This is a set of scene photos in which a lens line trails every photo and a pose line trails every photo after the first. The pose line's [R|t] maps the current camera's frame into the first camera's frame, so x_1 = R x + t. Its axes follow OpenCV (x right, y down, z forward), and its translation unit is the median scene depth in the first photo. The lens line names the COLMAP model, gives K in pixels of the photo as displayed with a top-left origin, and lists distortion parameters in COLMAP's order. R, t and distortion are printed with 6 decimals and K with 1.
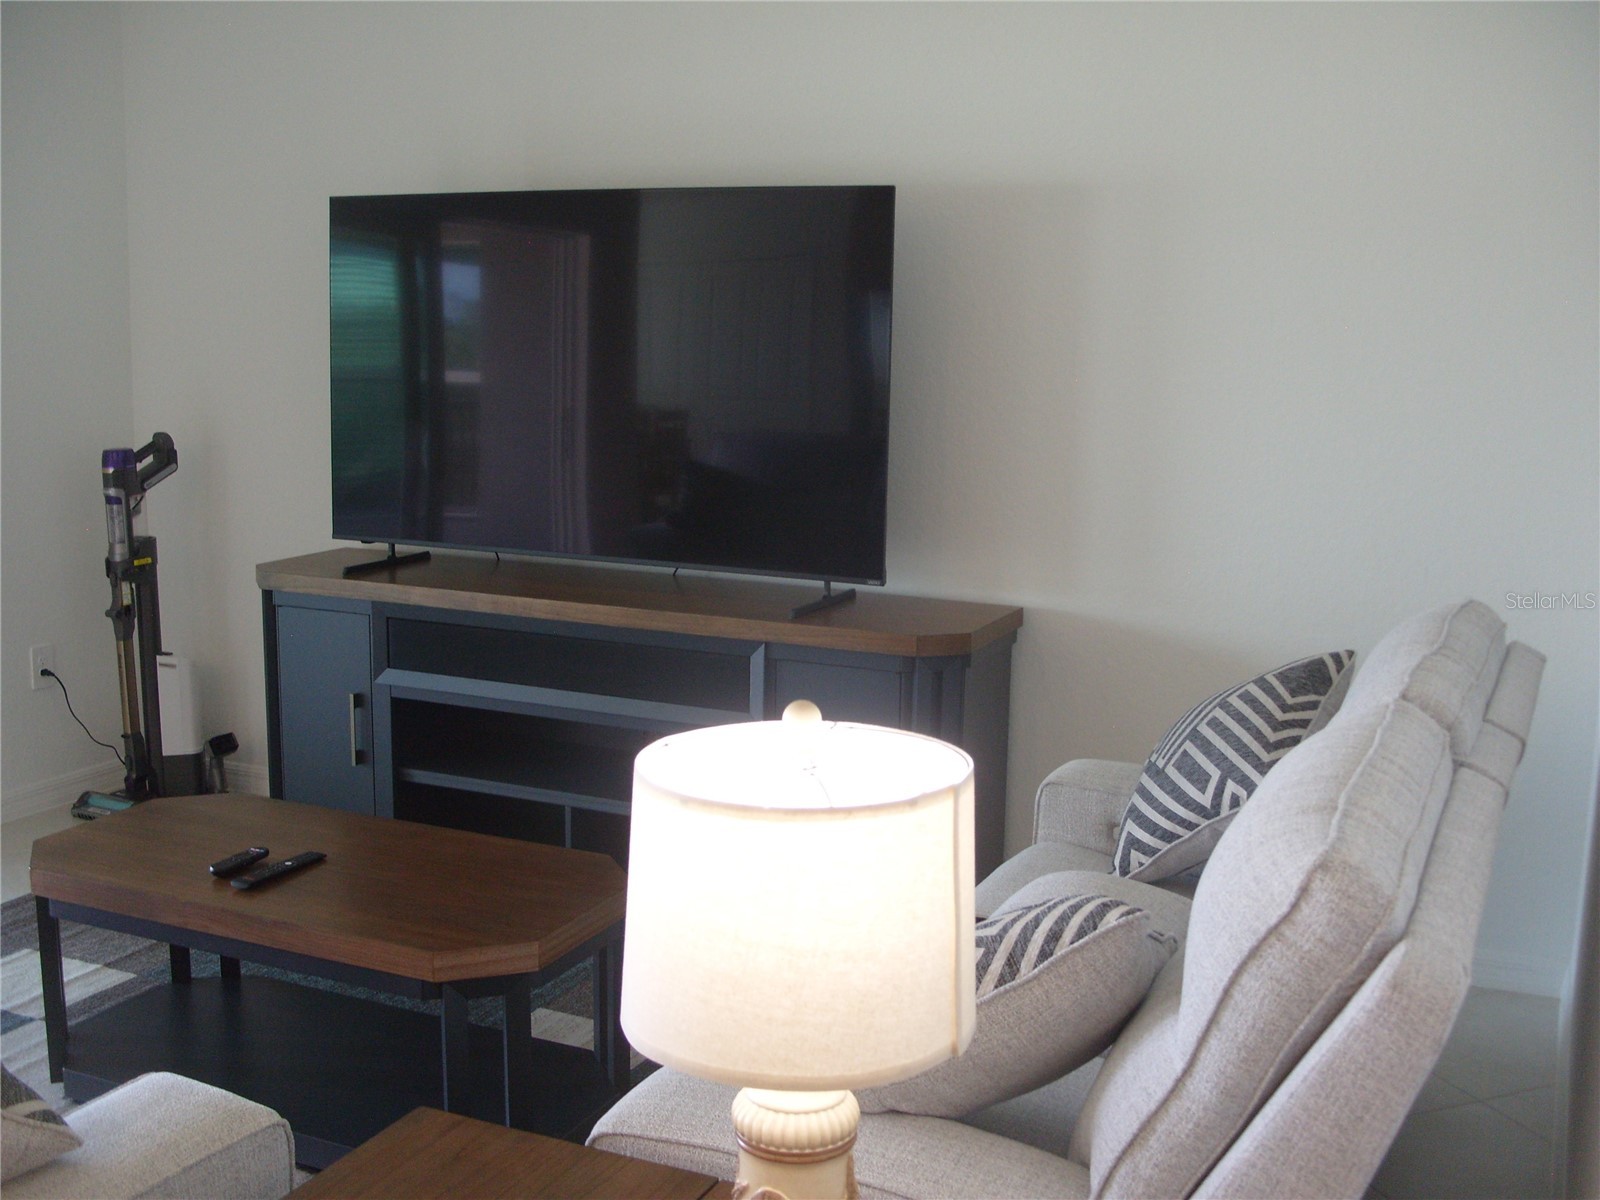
lens RADIAL K [[1784.0, 0, 800.0], [0, 1784.0, 600.0], [0, 0, 1]] dist [-0.238986, 0.320973]
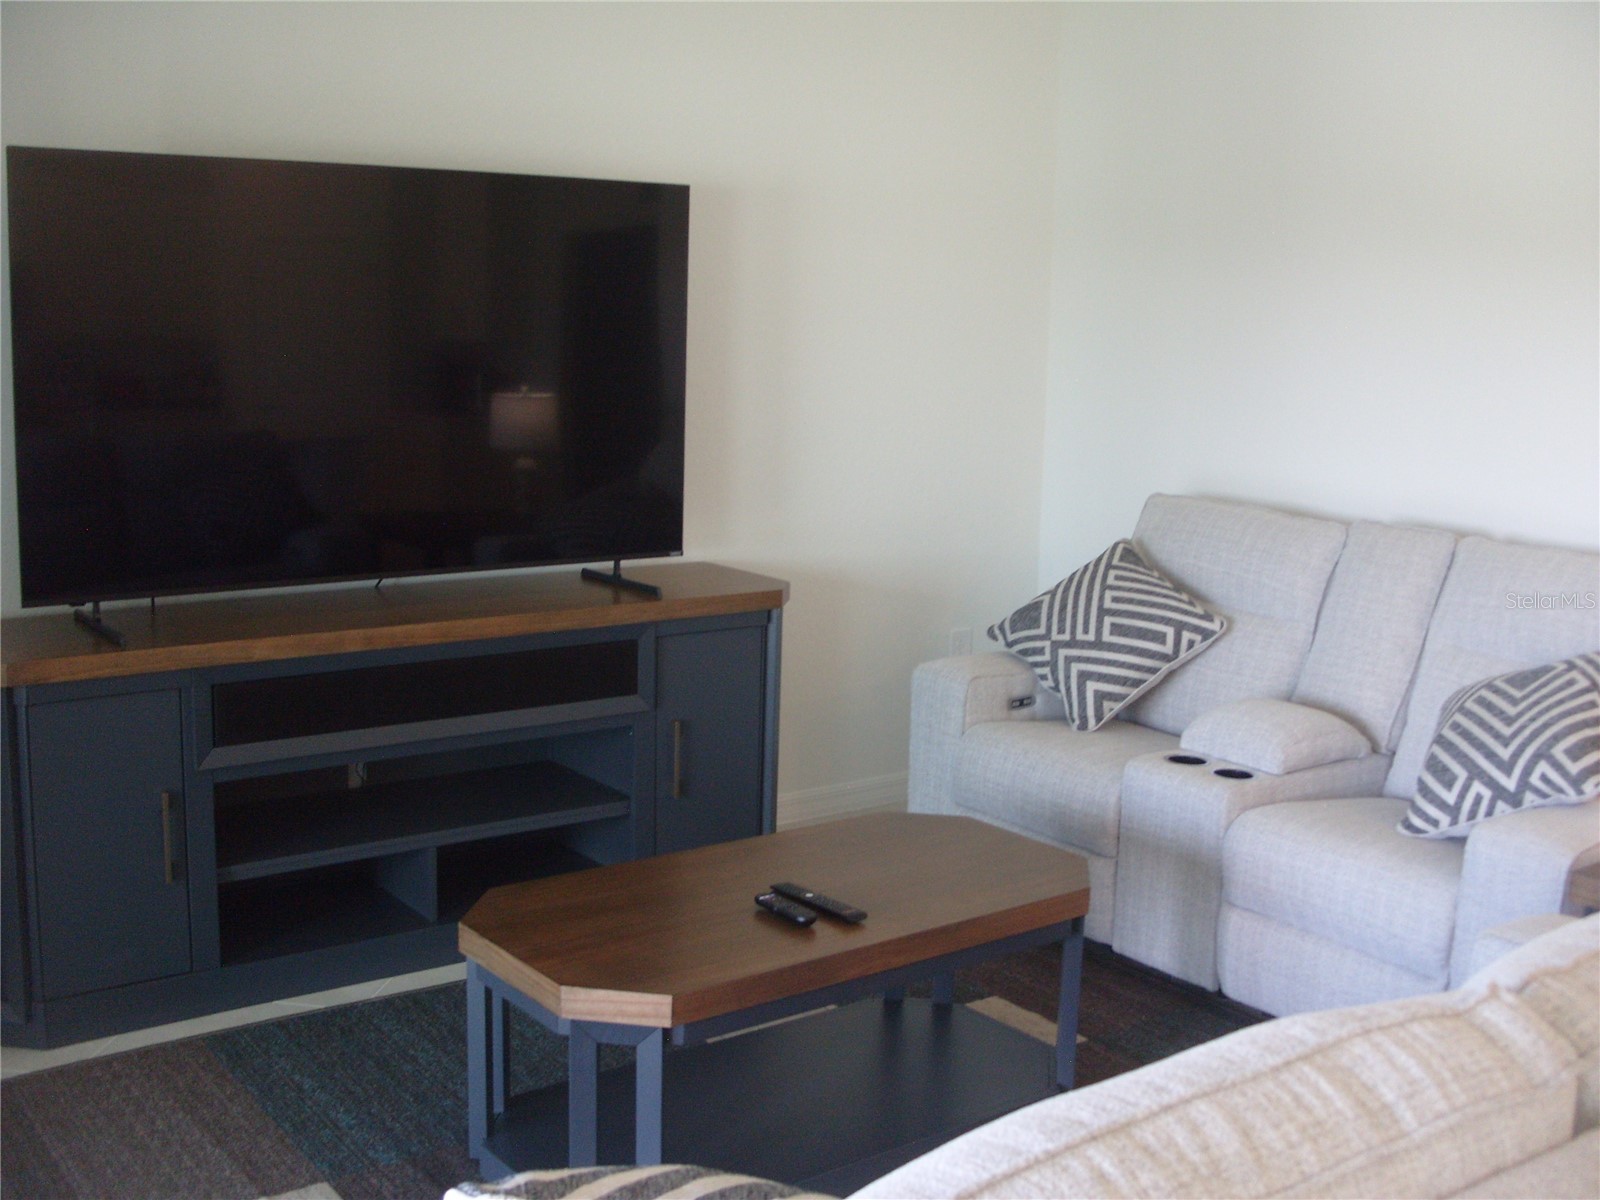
lens RADIAL K [[1784.0, 0, 800.0], [0, 1784.0, 600.0], [0, 0, 1]] dist [-0.238986, 0.320973]
pose [[0.478426, -0.148172, 0.865536, -0.828167], [0.127686, 0.986924, 0.098374, -0.075886], [-0.868795, 0.063452, 0.491090, 0.396029]]
